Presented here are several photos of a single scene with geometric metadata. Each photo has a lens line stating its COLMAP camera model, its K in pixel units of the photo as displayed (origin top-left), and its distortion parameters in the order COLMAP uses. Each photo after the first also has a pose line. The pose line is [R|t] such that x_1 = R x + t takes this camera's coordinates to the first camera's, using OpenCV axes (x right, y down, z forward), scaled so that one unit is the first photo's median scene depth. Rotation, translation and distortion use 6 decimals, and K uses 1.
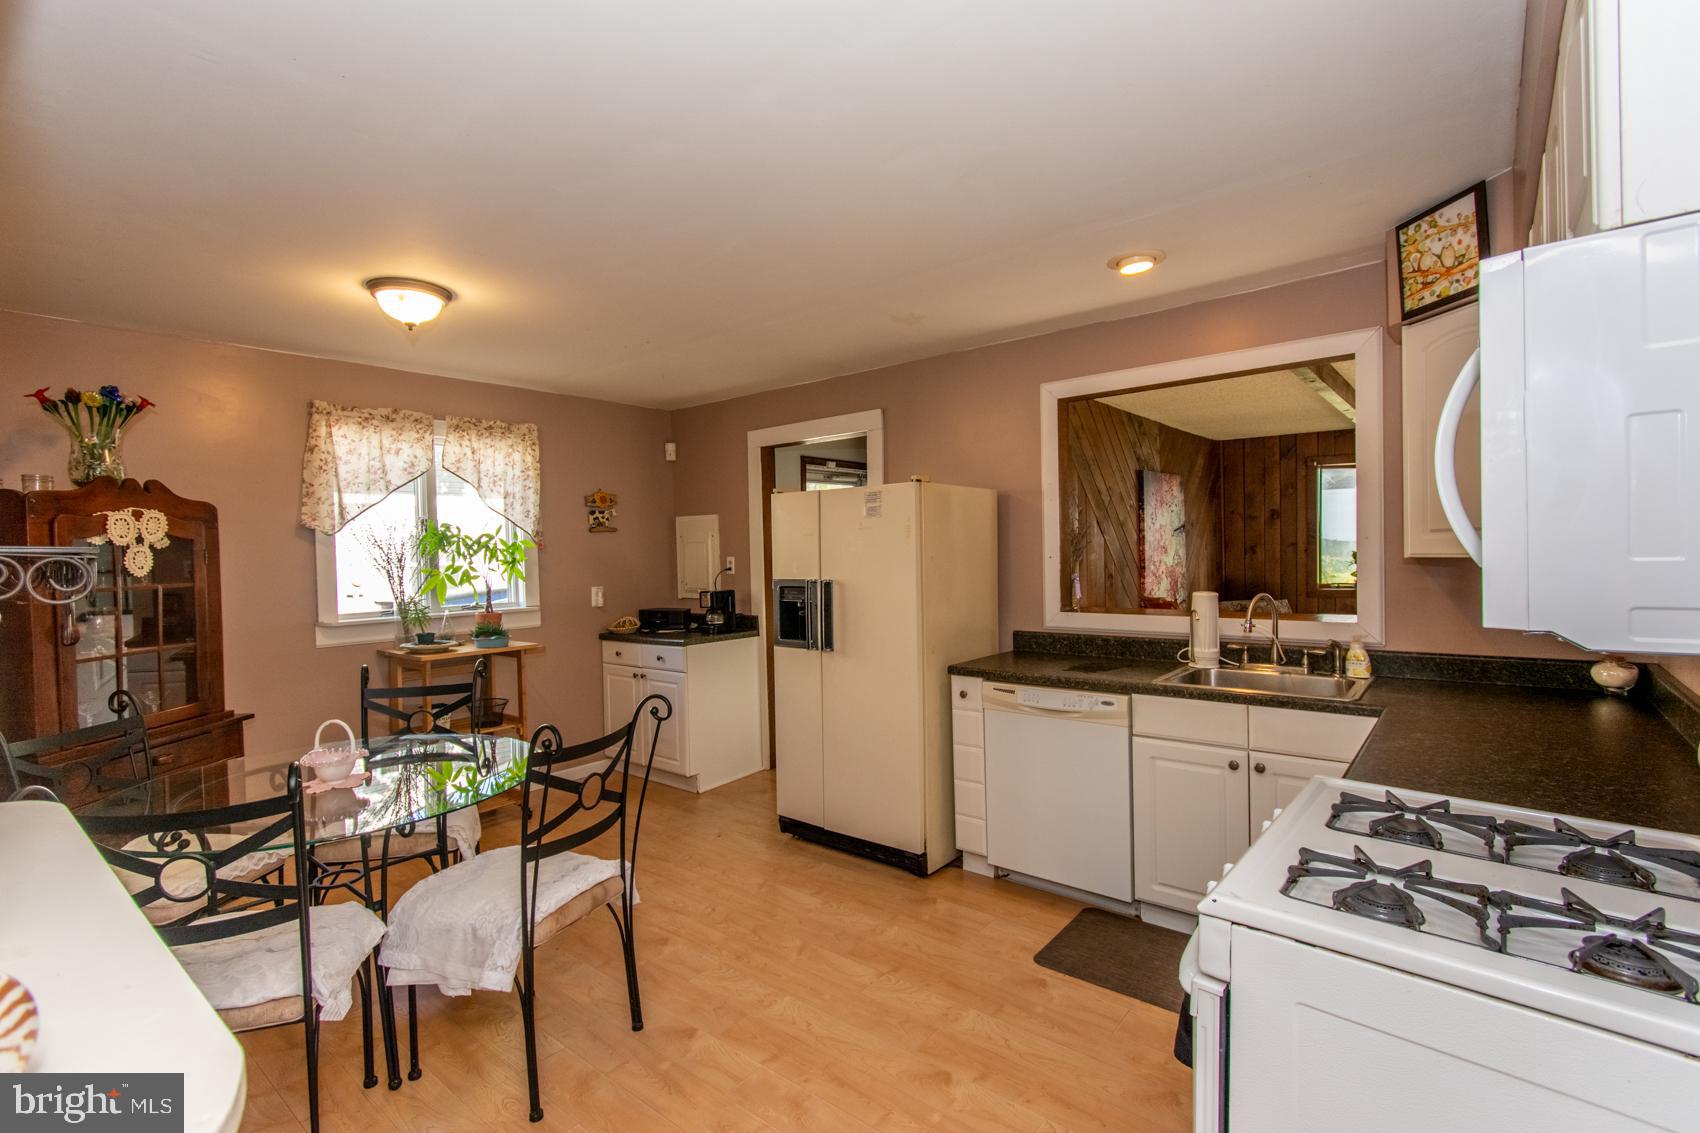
lens RADIAL K [[783.1, 0, 831.1], [0, 783.1, 568.7], [0, 0, 1]] dist [0.001687, -0.000268]
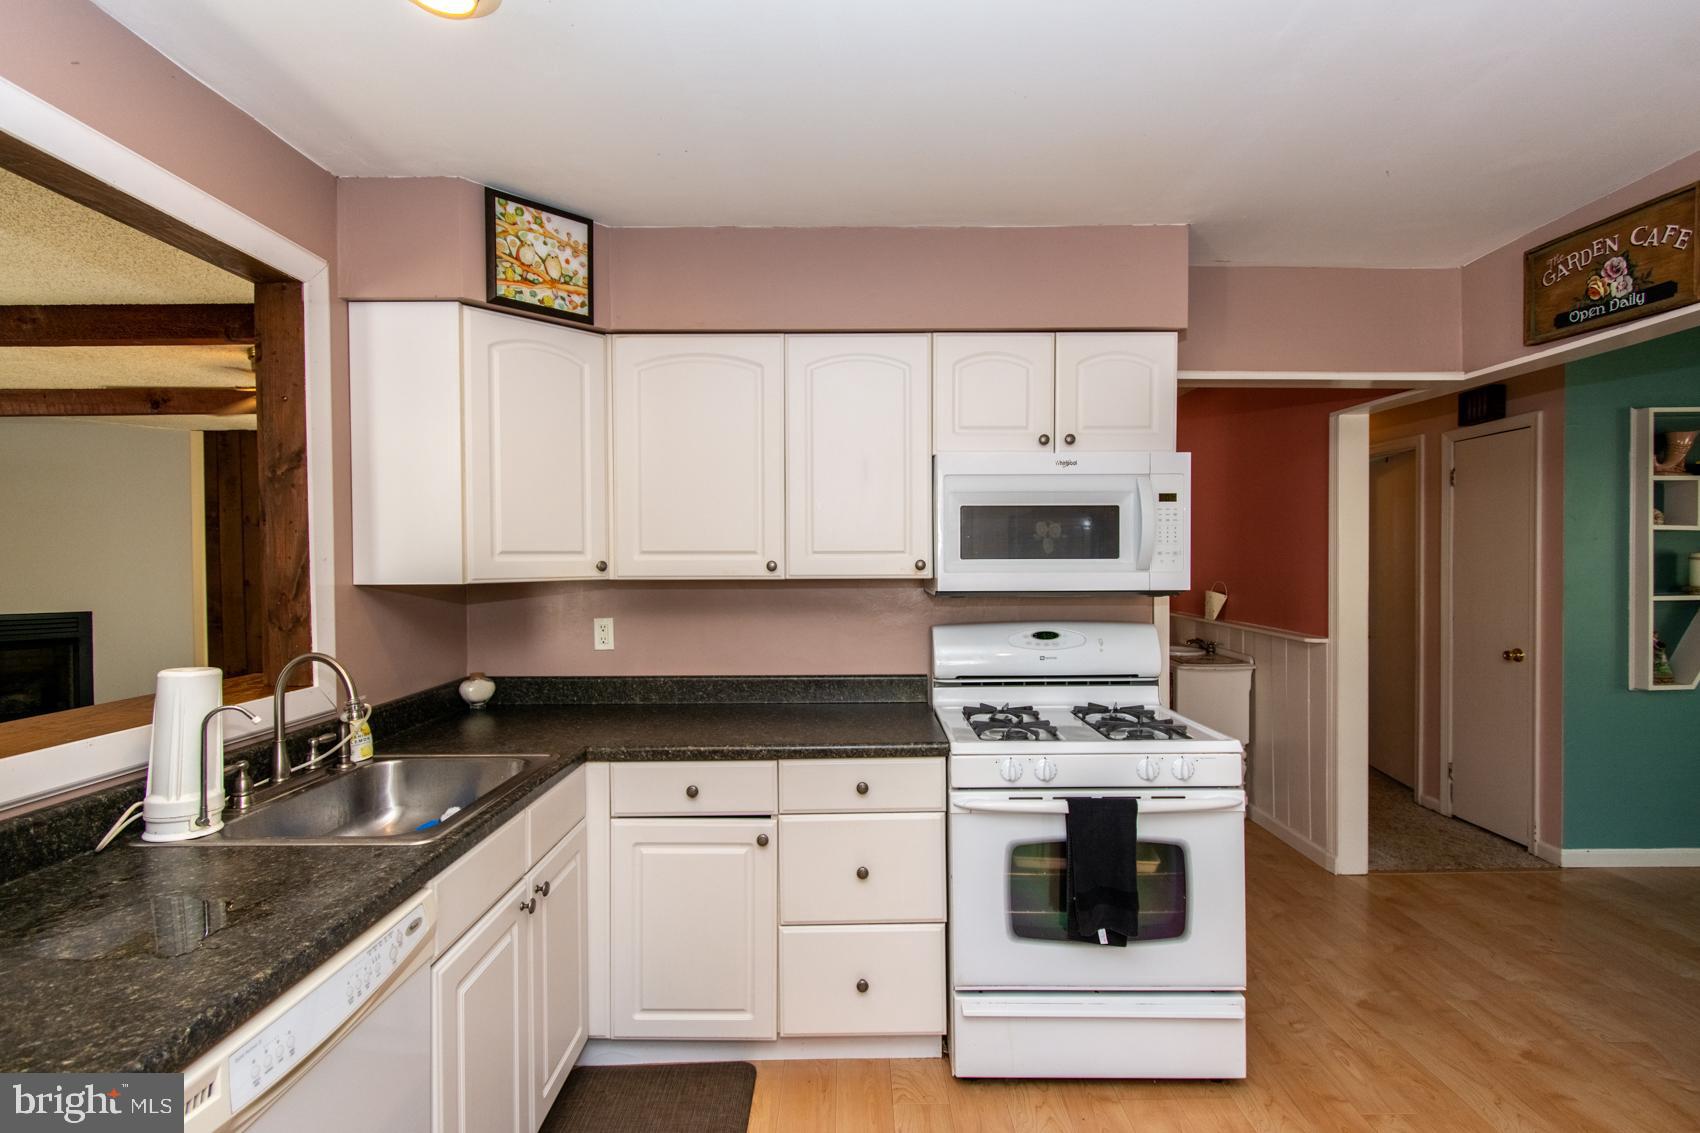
lens RADIAL K [[758.8, 0, 850.9], [0, 758.8, 563.2], [0, 0, 1]] dist [0.005100, 0.000154]
pose [[-0.636203, 0.023223, 0.771172, -0.097768], [0.038033, 0.999276, 0.001284, -0.014560], [-0.770584, 0.030146, -0.636625, 0.835952]]
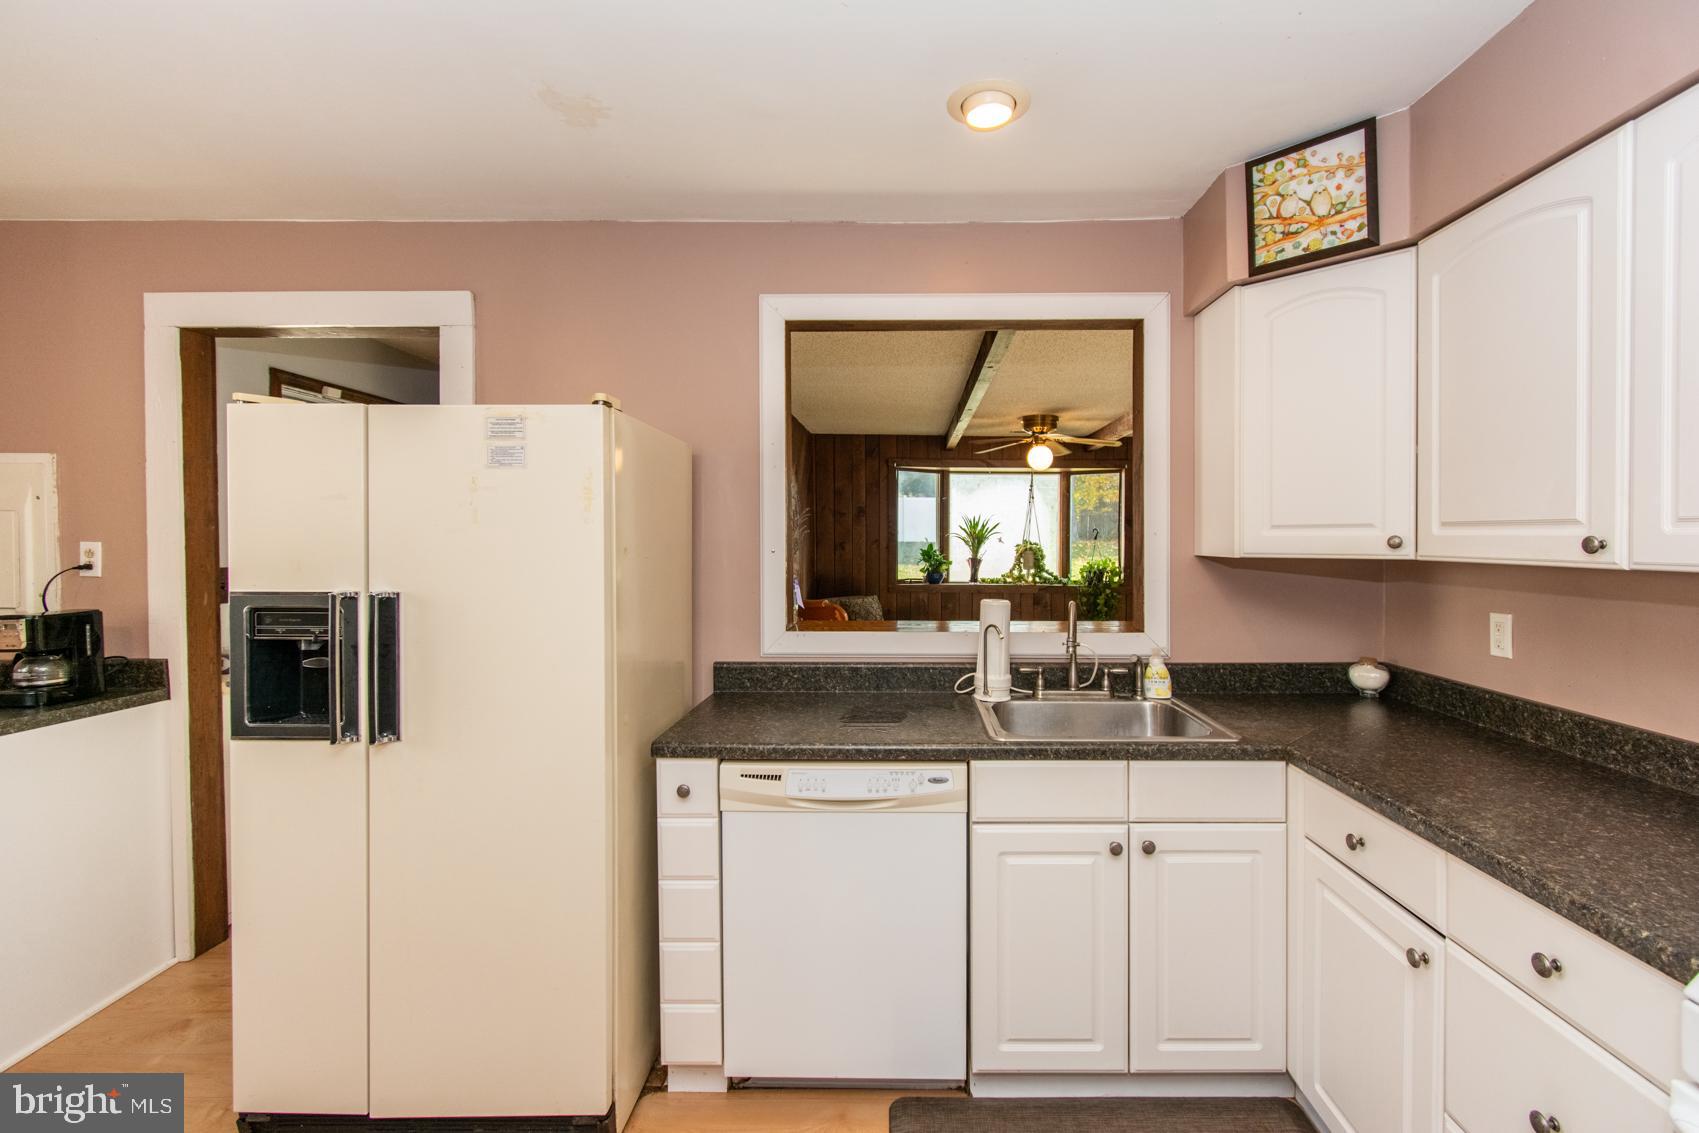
lens RADIAL K [[766.4, 0, 893.9], [0, 766.4, 551.2], [0, 0, 1]] dist [0.000701, -0.000487]
pose [[0.773574, 0.013088, 0.633571, -0.058022], [-0.003379, 0.999858, -0.016529, -0.003907], [-0.633697, 0.010645, 0.773508, 0.413991]]
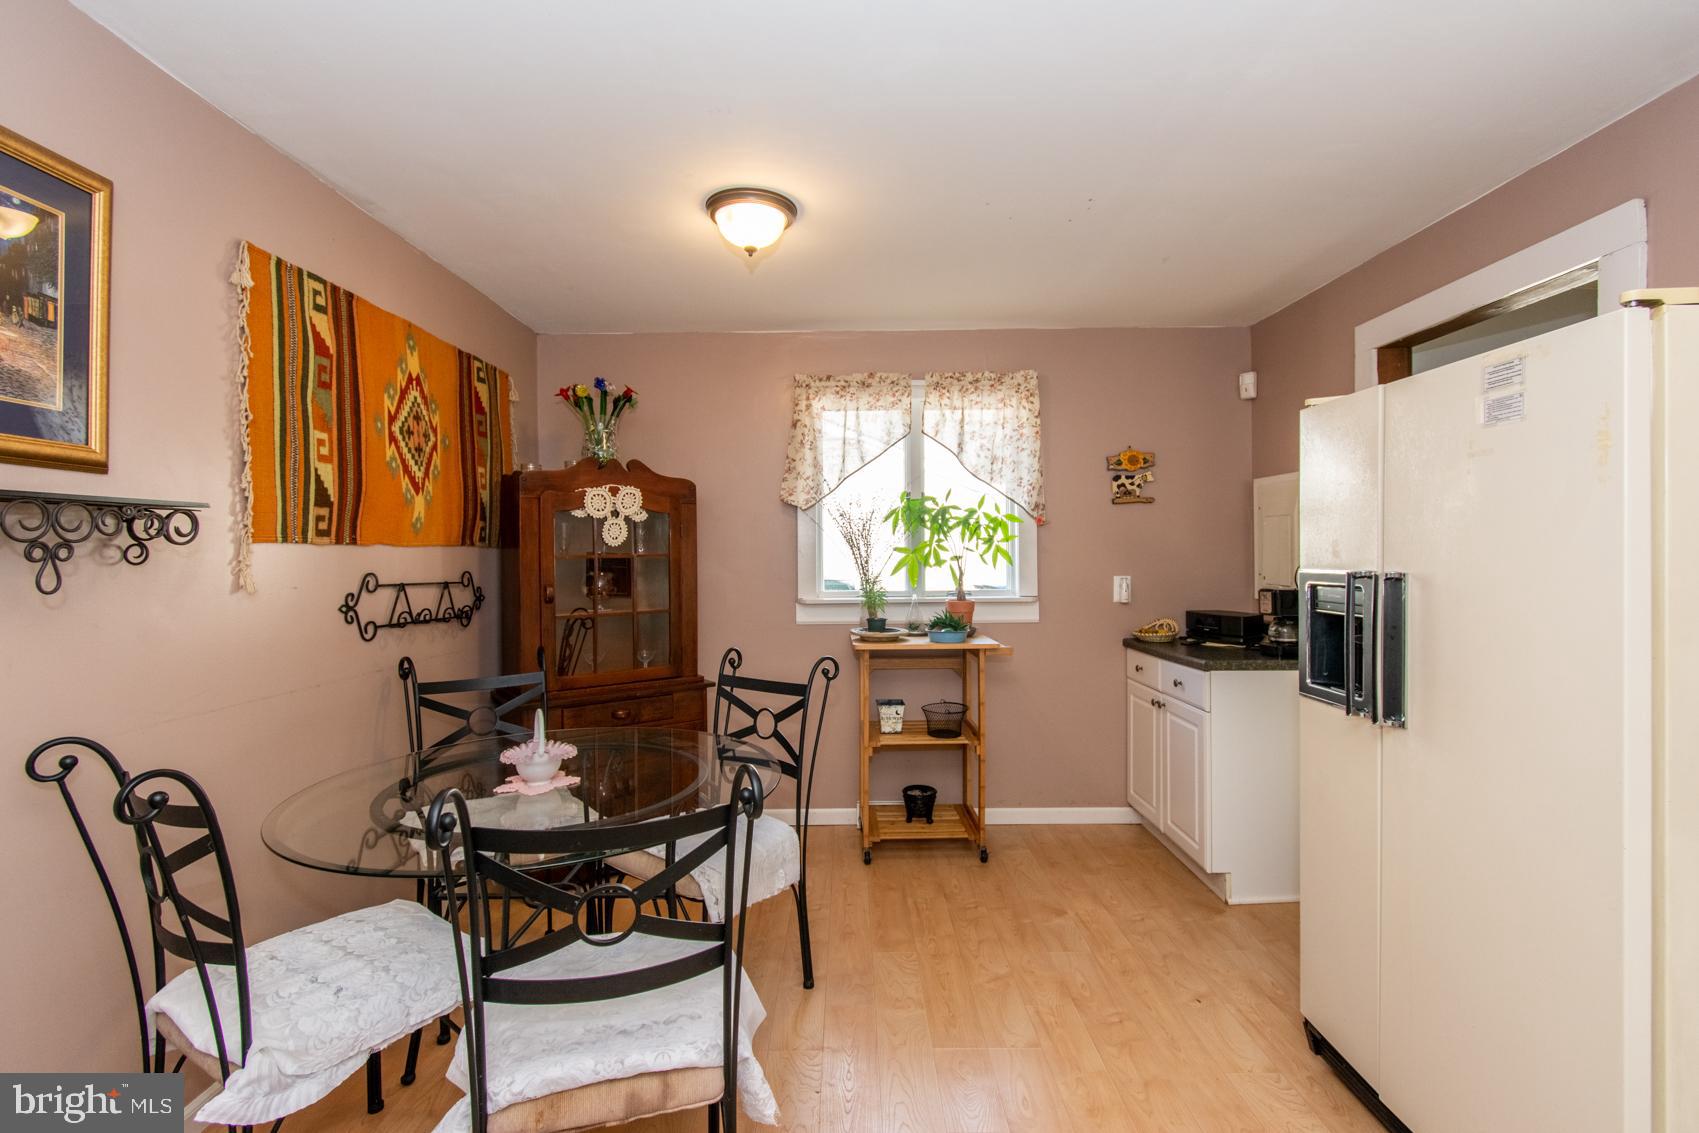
lens RADIAL K [[758.3, 0, 850.4], [0, 758.3, 563.2], [0, 0, 1]] dist [0.005100, 0.000154]
pose [[0.640514, 0.025518, -0.767522, 0.124817], [-0.023734, 0.999628, 0.013428, 0.009091], [0.767579, 0.009616, 0.640882, 0.433420]]
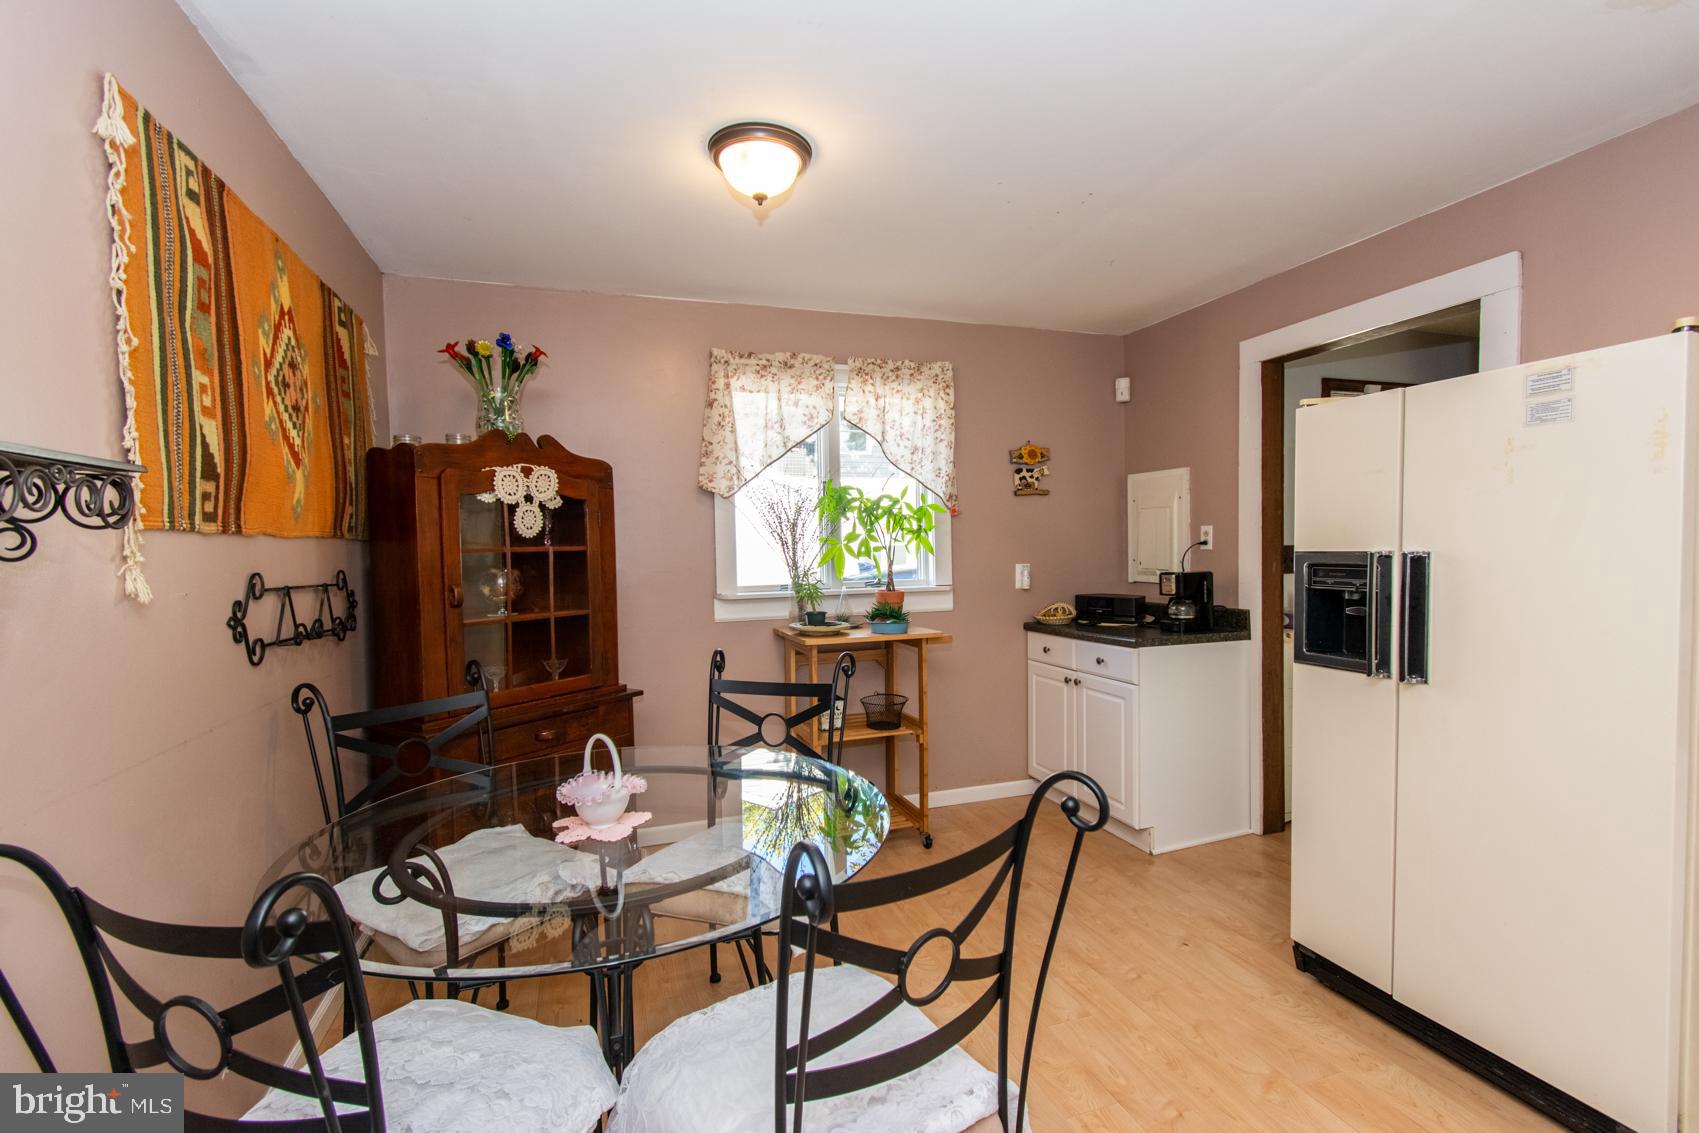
lens RADIAL K [[754.7, 0, 849.9], [0, 754.7, 580.6], [0, 0, 1]] dist [0.003625, -0.000532]
pose [[0.854465, 0.028765, -0.518712, -0.064237], [-0.011875, 0.999286, 0.035855, 0.018838], [0.519373, -0.024477, 0.854197, 0.326852]]
